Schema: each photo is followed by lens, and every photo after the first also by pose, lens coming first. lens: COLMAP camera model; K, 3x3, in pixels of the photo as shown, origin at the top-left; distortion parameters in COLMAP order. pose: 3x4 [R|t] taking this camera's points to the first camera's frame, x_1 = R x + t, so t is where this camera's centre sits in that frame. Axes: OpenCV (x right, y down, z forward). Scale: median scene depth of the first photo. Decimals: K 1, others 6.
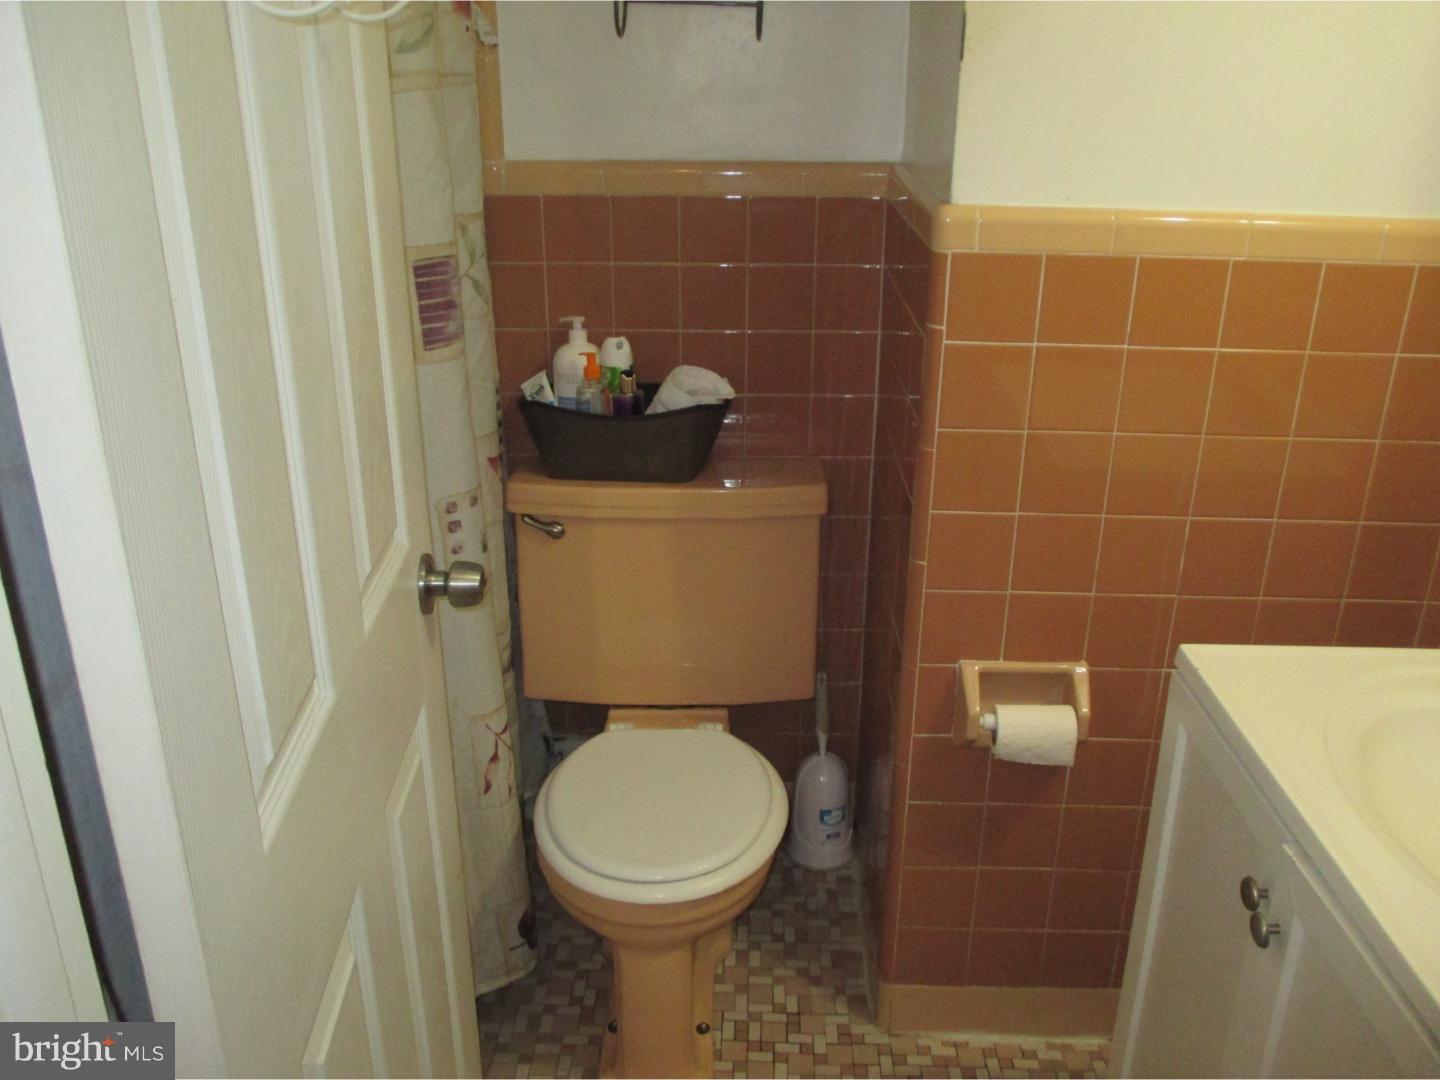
lens RADIAL K [[1225.4, 0, 719.2], [0, 1225.4, 545.8], [0, 0, 1]] dist [-0.025409, -0.010700]
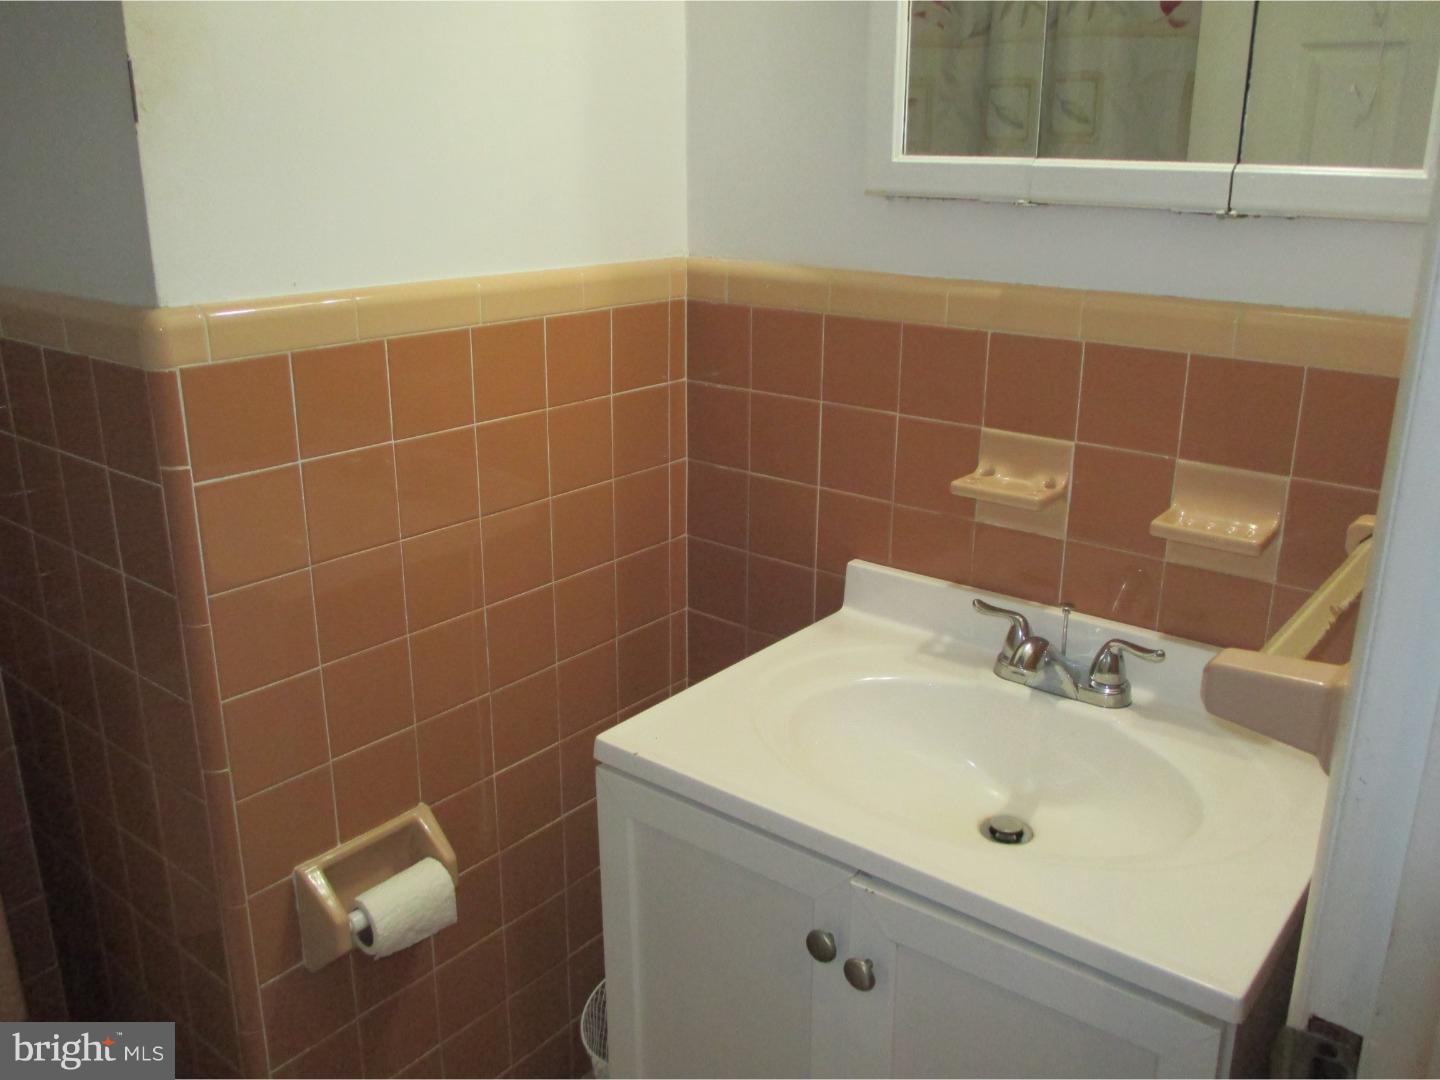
lens RADIAL K [[1225.4, 0, 718.5], [0, 1225.4, 527.9], [0, 0, 1]] dist [-0.025409, -0.010700]
pose [[0.603674, -0.251462, 0.756535, -0.195121], [0.315264, 0.946899, 0.063173, -0.084940], [-0.732248, 0.200373, 0.650895, 0.269945]]
